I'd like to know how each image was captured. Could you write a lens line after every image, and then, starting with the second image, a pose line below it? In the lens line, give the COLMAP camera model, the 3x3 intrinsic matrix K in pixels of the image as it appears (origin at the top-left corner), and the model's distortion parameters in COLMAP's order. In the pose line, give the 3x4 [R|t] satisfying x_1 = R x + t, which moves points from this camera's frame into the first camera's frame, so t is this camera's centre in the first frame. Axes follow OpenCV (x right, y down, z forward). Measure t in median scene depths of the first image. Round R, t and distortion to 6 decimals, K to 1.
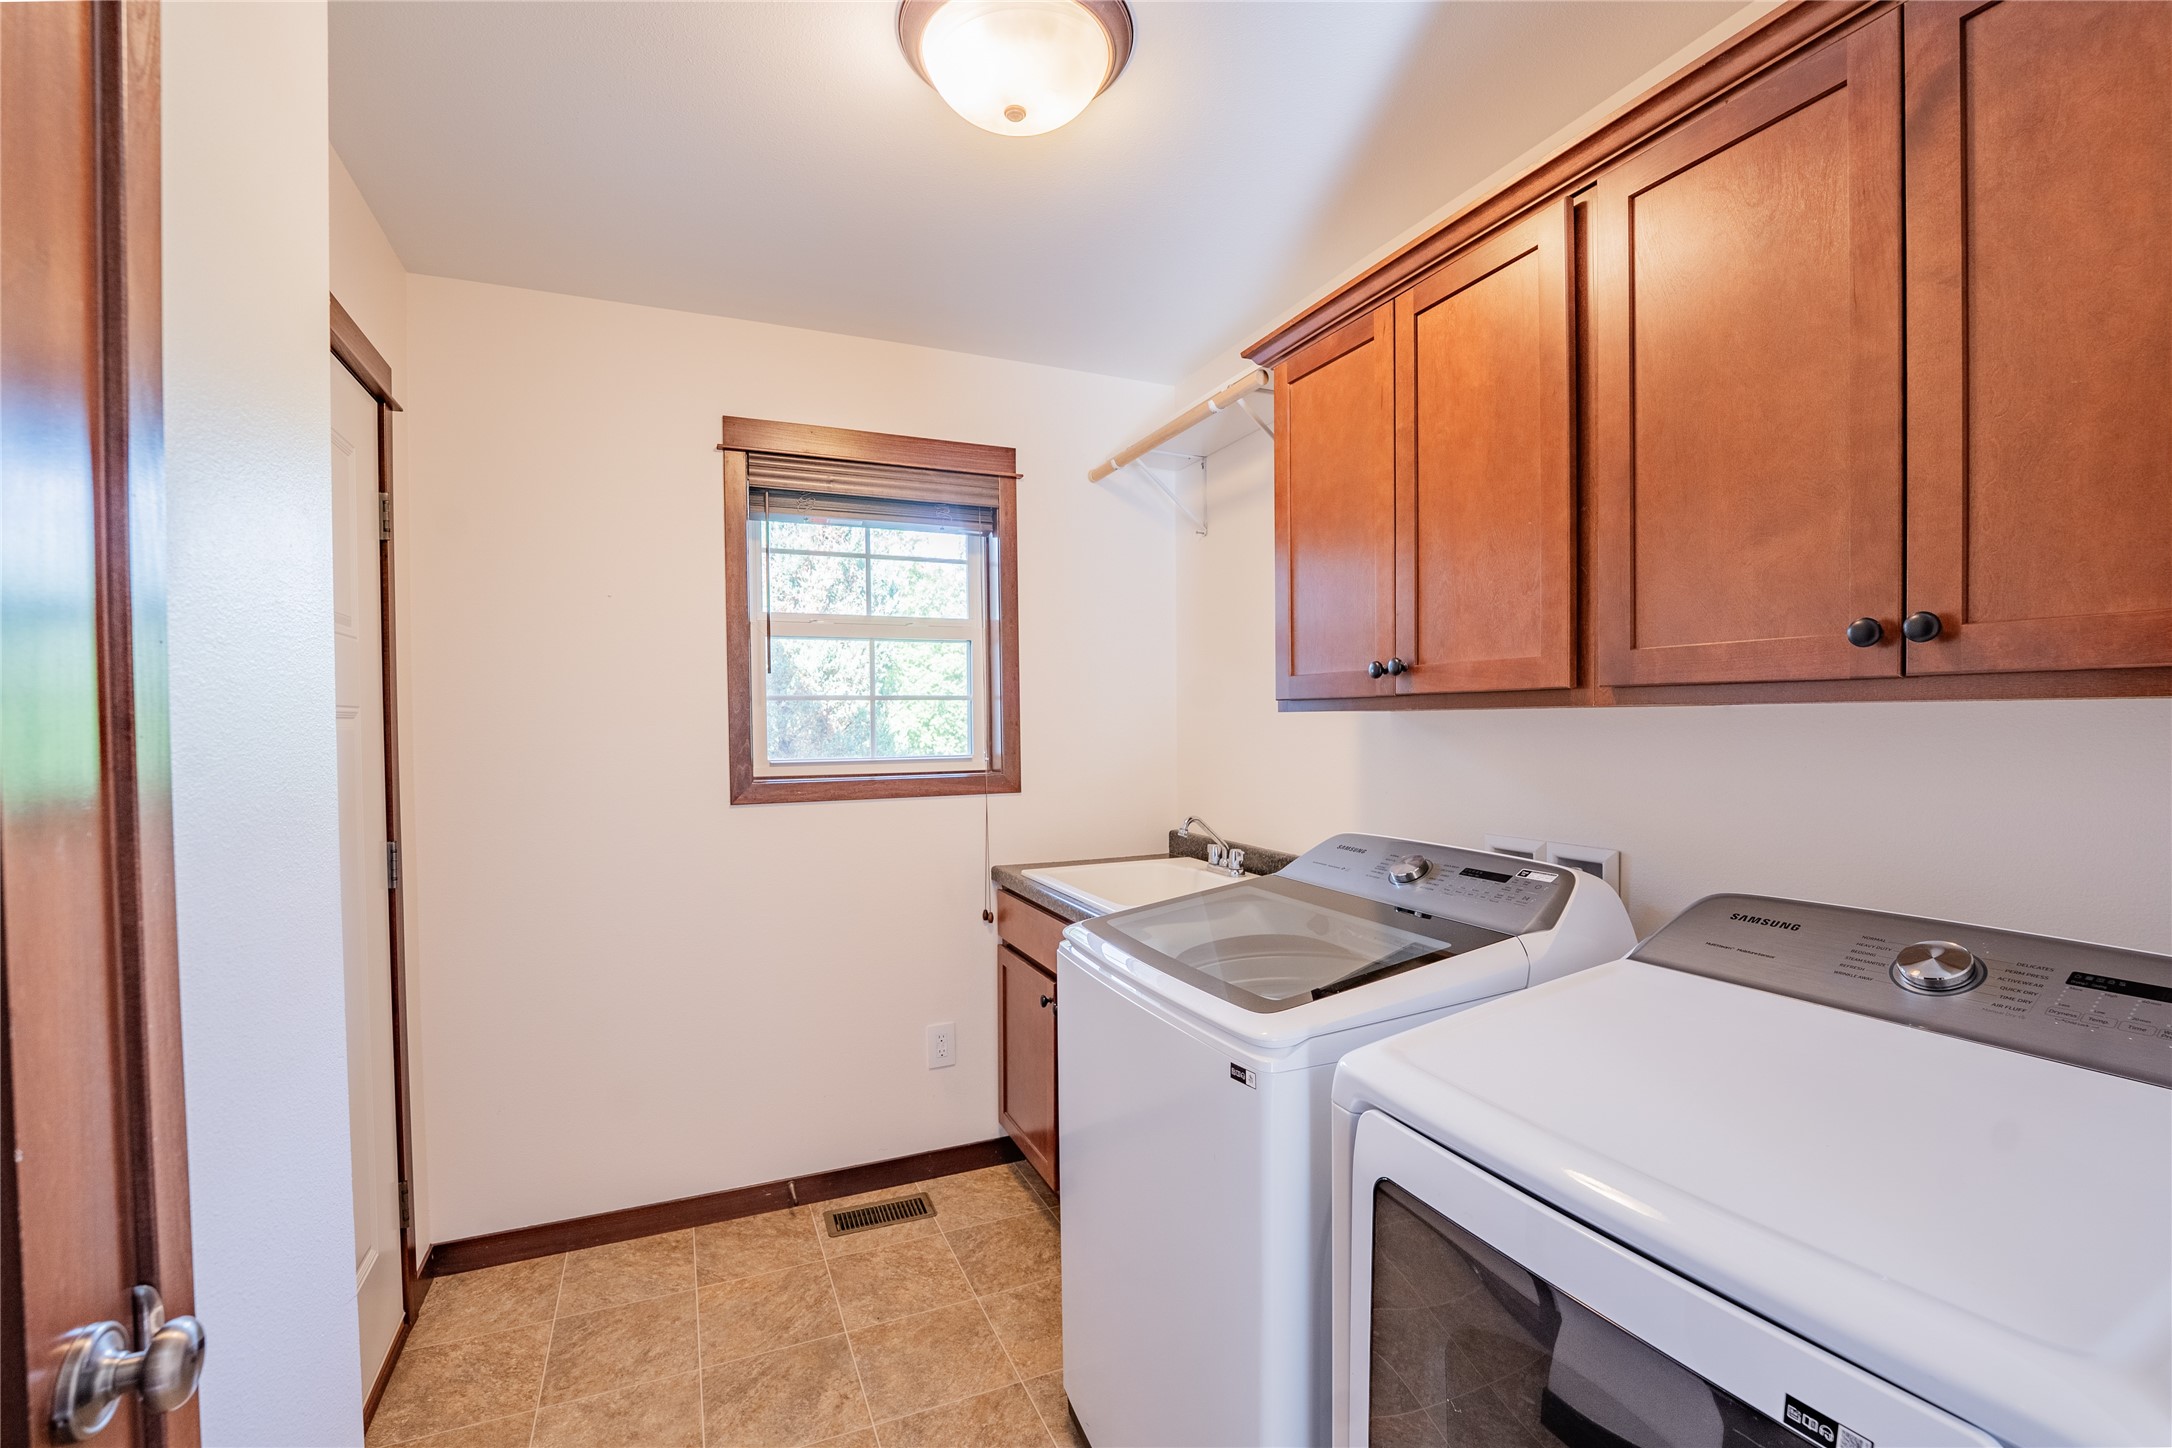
lens RADIAL K [[933.3, 0, 1083.2], [0, 933.3, 742.2], [0, 0, 1]] dist [-0.022064, 0.000173]
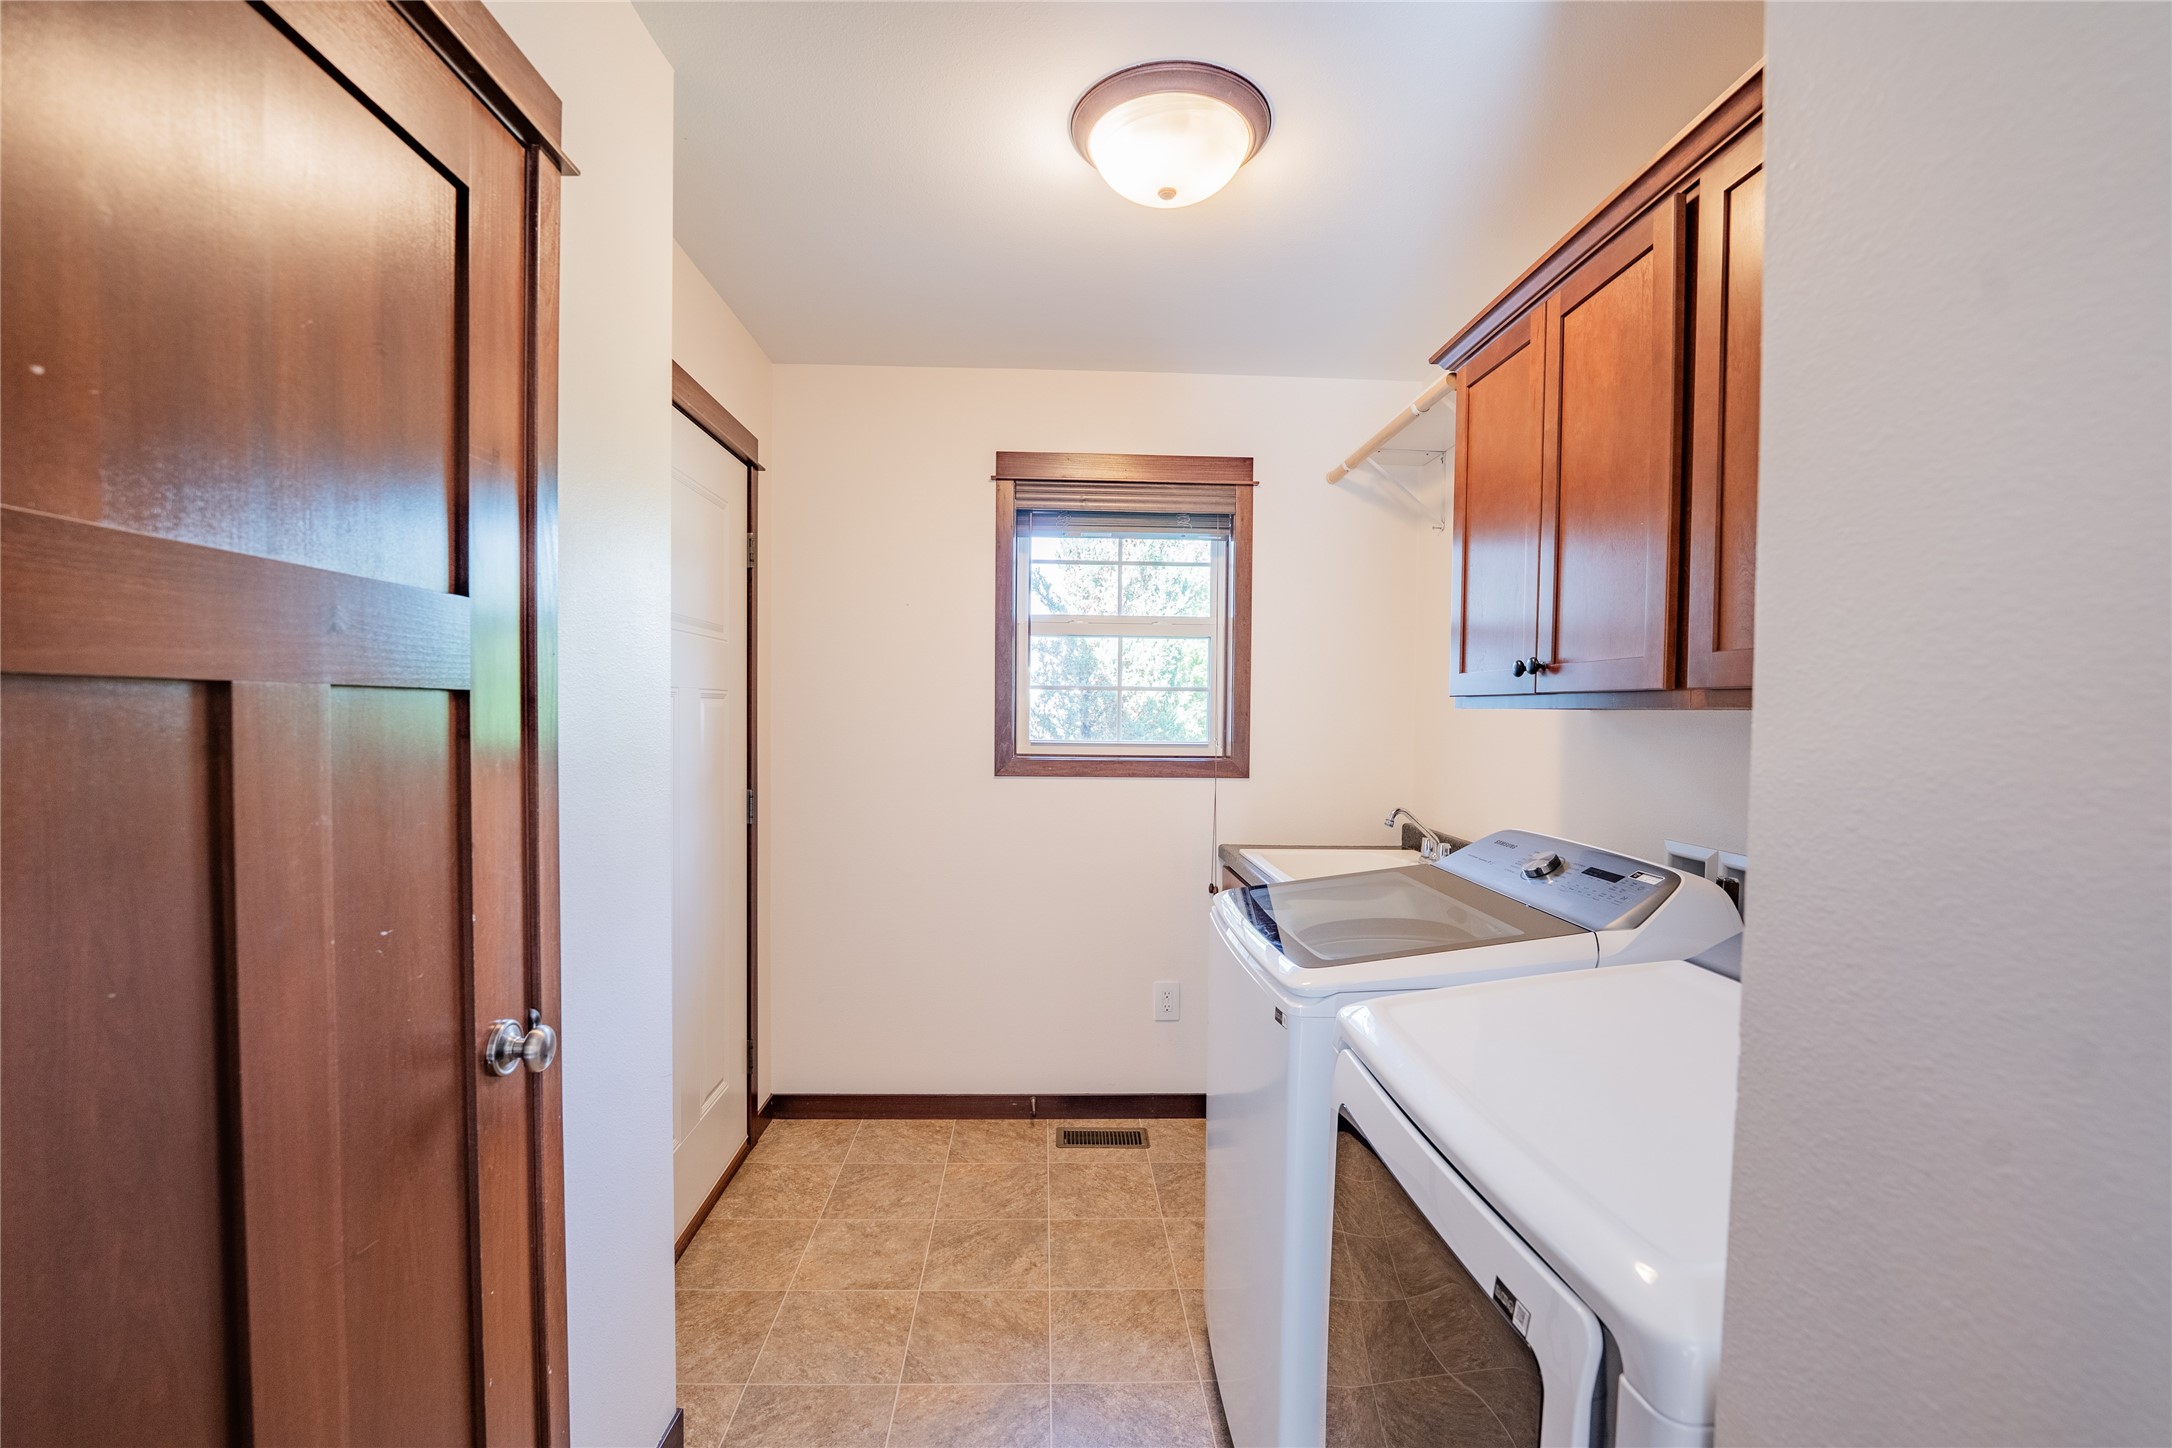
lens RADIAL K [[933.3, 0, 1083.2], [0, 933.3, 742.2], [0, 0, 1]] dist [-0.022064, 0.000173]
pose [[0.931571, 0.033945, -0.361971, 0.187400], [-0.029848, 0.999411, 0.016906, 0.000052], [0.362332, -0.004945, 0.932036, -0.094516]]
